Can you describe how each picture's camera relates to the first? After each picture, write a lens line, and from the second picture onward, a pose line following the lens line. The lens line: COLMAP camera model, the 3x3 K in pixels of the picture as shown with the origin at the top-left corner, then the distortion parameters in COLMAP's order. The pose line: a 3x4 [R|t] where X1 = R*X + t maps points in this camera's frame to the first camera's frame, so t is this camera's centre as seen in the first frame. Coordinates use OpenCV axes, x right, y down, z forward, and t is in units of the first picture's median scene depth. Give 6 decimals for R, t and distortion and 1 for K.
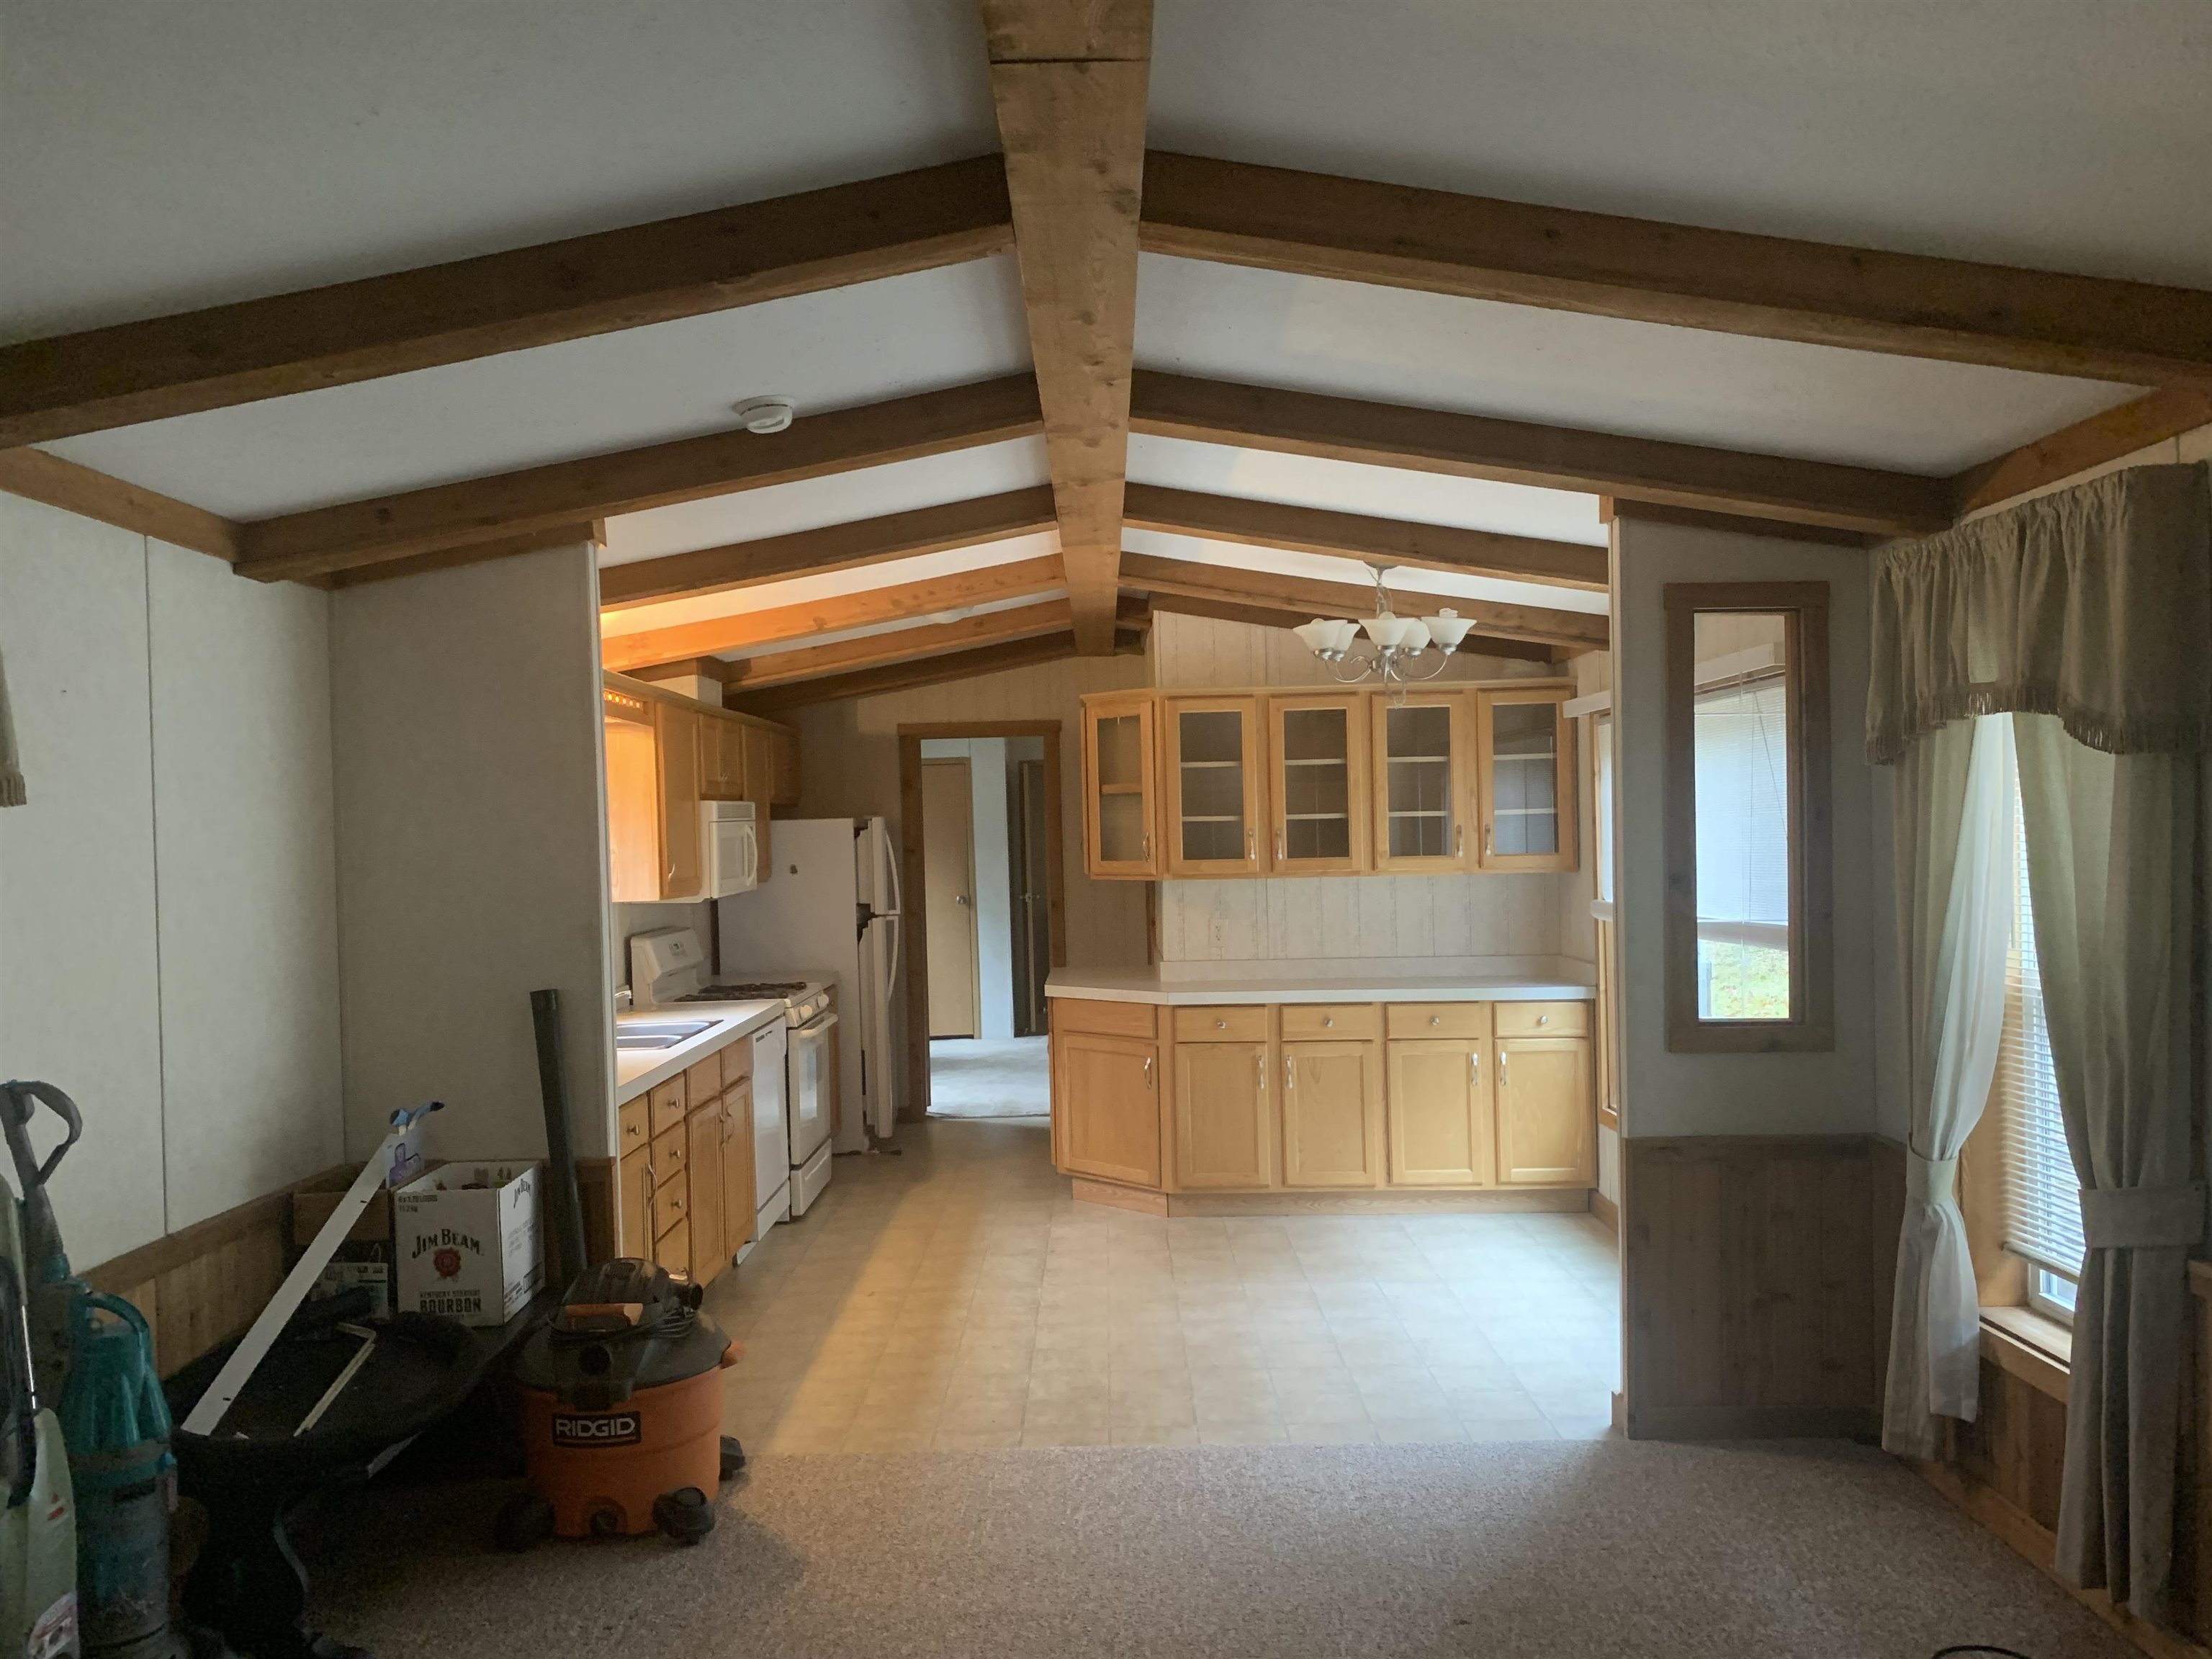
lens RADIAL K [[1678.9, 0, 1085.1], [0, 1678.9, 827.9], [0, 0, 1]] dist [0.031170, -0.027145]
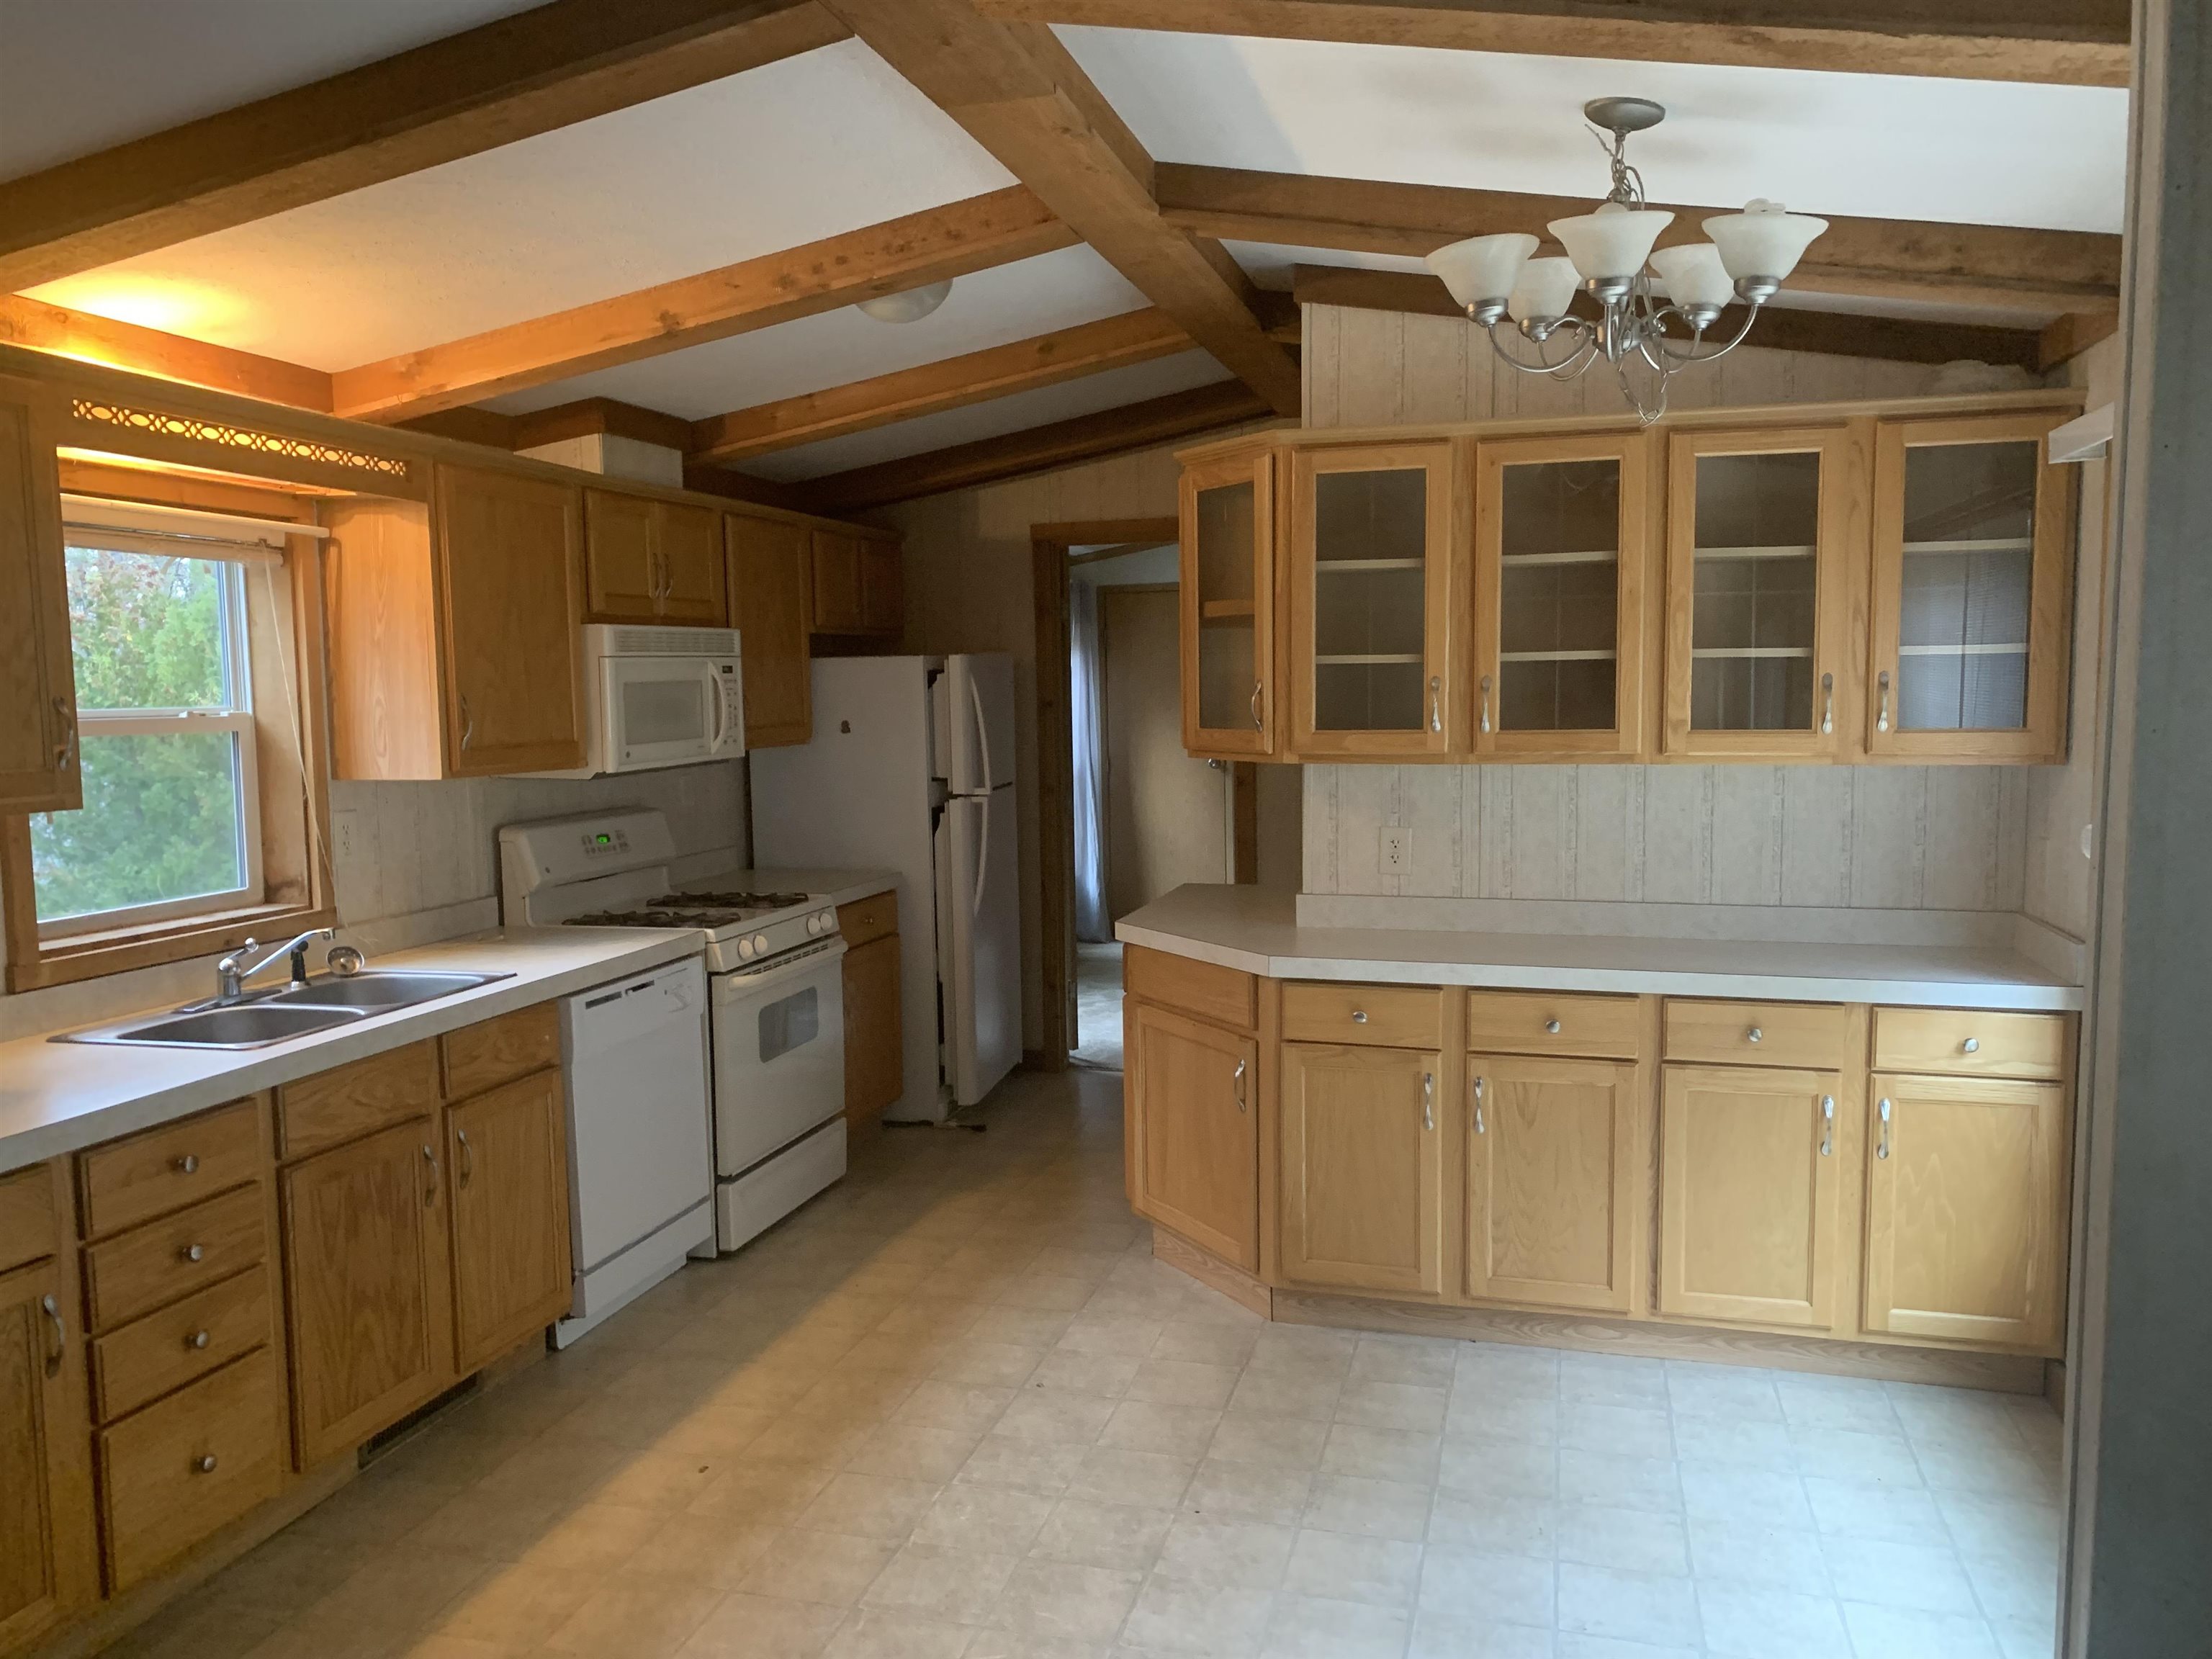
lens RADIAL K [[1678.9, 0, 1098.1], [0, 1678.9, 825.2], [0, 0, 1]] dist [0.031170, -0.027145]
pose [[0.967853, 0.033599, -0.249262, 0.131047], [-0.010791, 0.995672, 0.092311, -0.000904], [0.251285, -0.086654, 0.964027, 0.407547]]
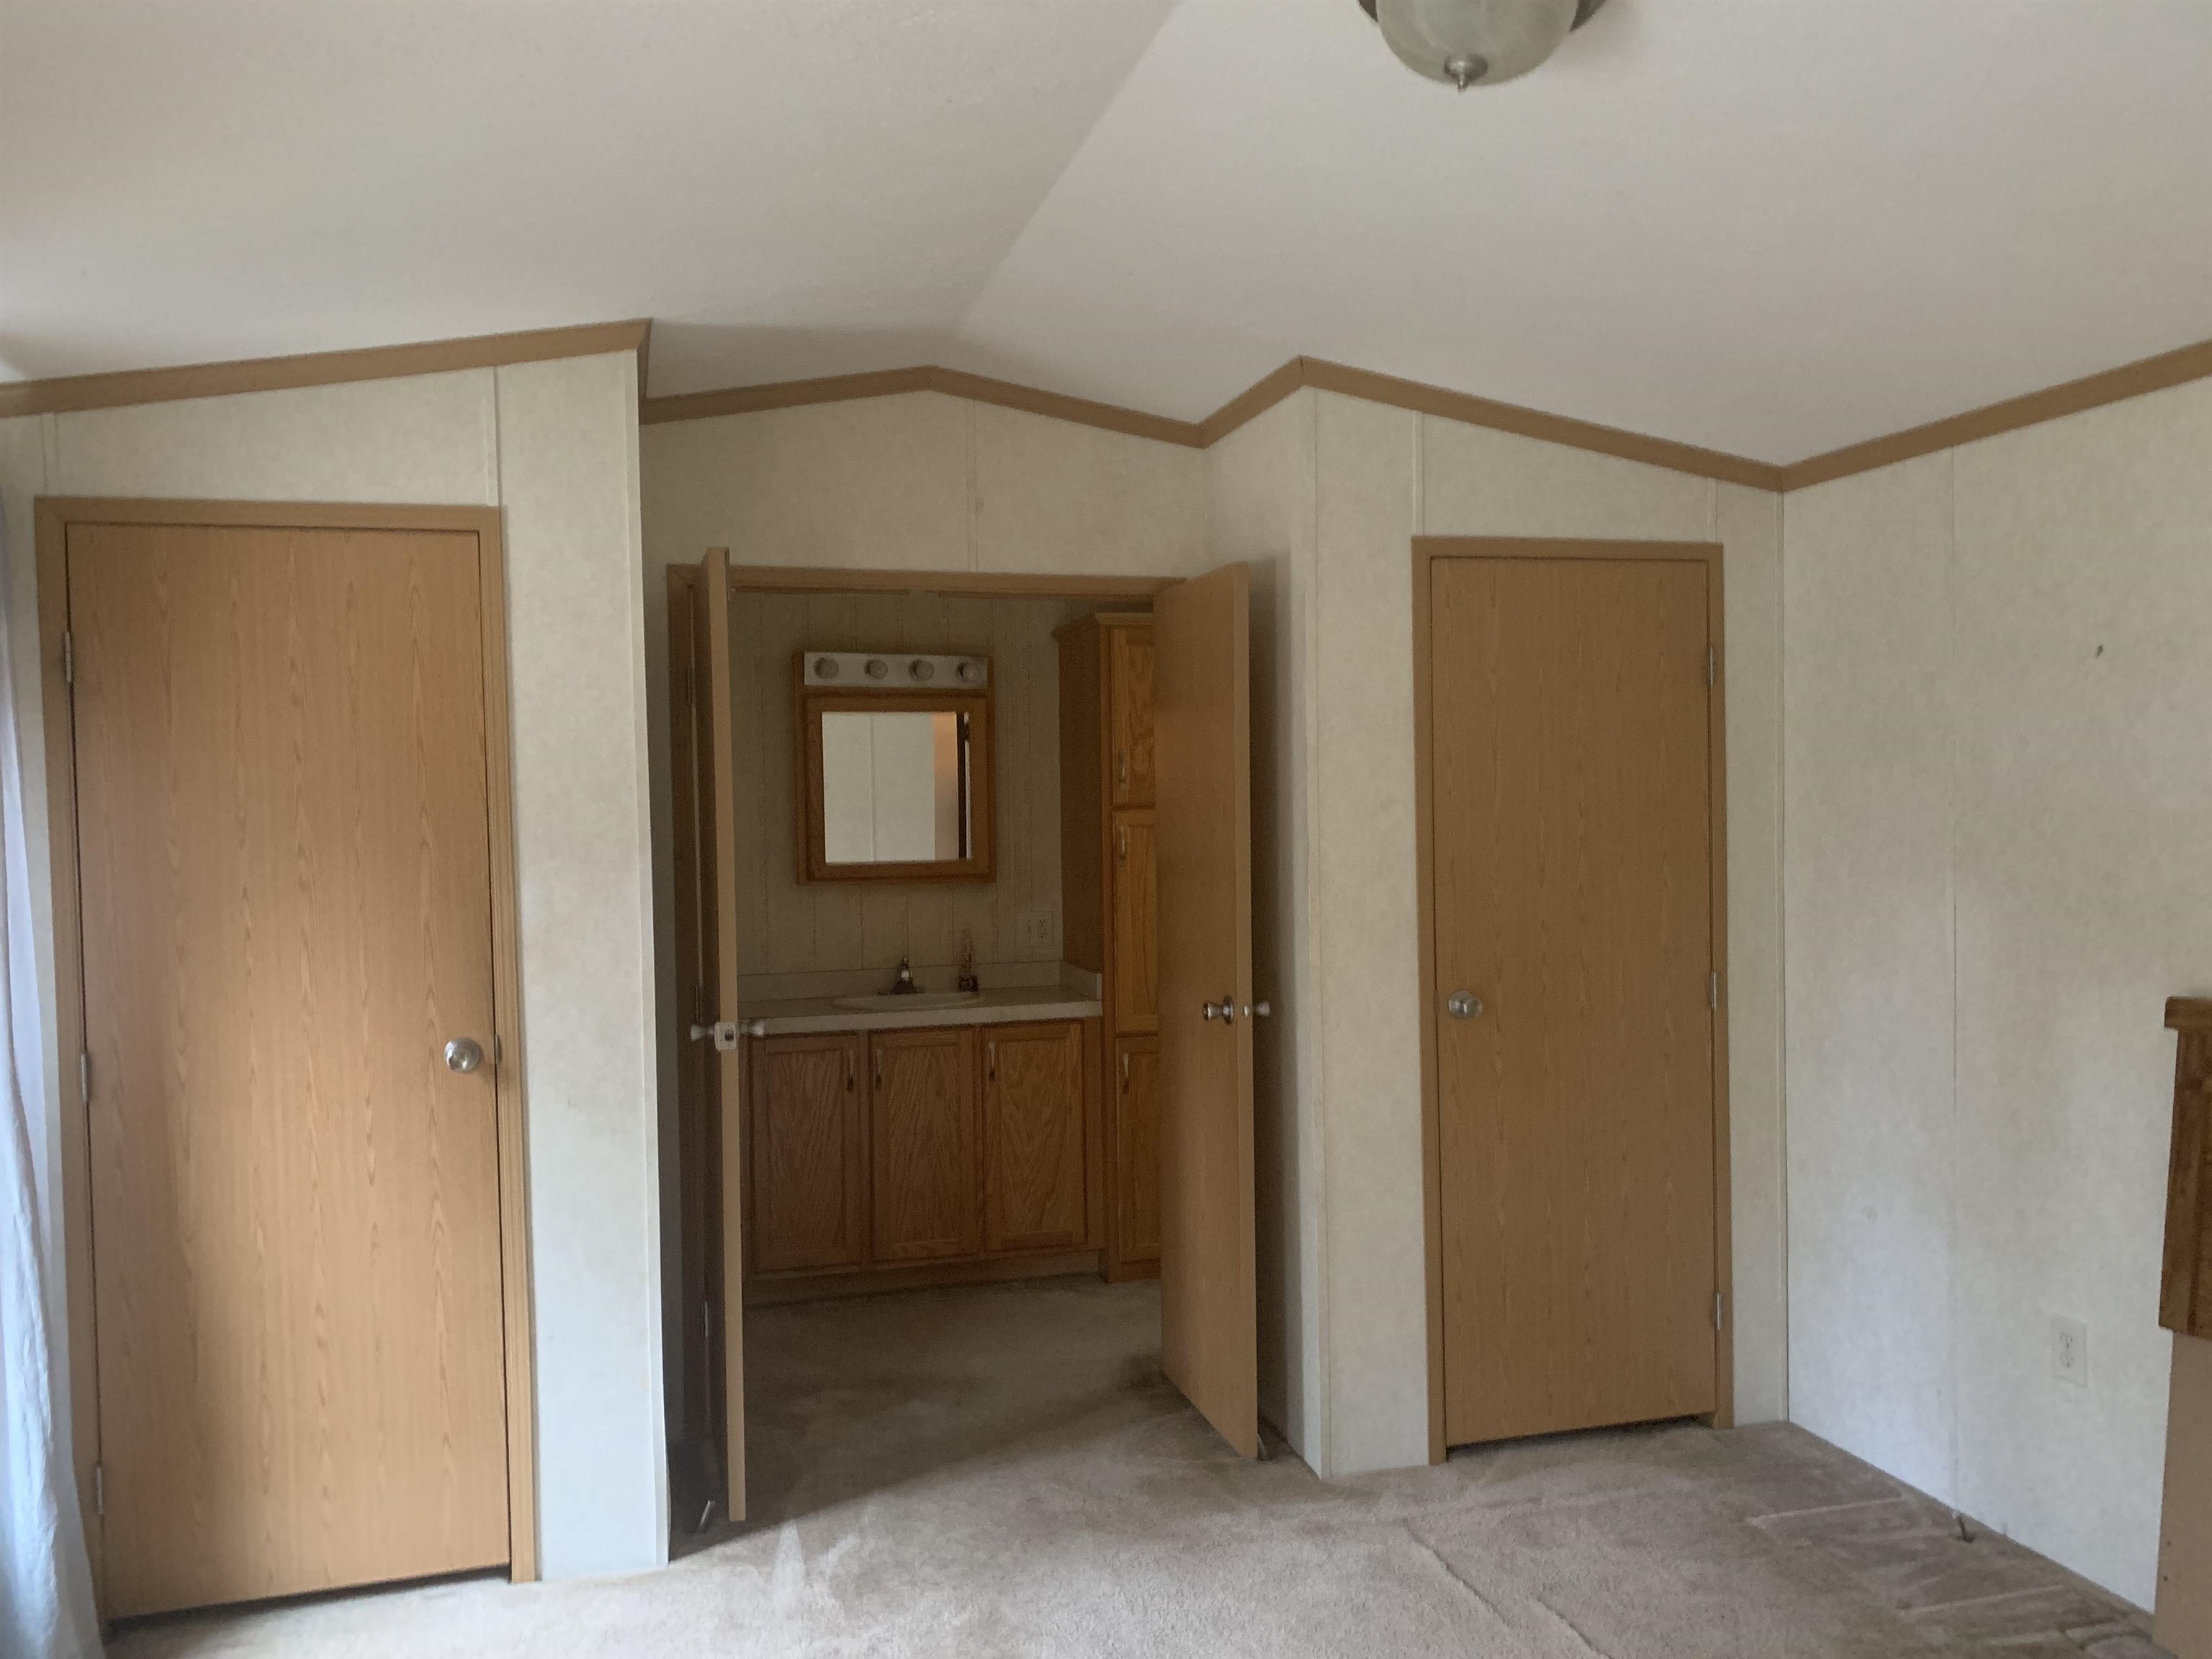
lens RADIAL K [[1678.9, 0, 1102.5], [0, 1678.9, 833.3], [0, 0, 1]] dist [0.031170, -0.027145]
pose [[0.956439, 0.002260, 0.291925, -0.101710], [-0.010281, 0.999610, 0.025948, 0.000474], [-0.291752, -0.027819, 0.956089, 1.325359]]
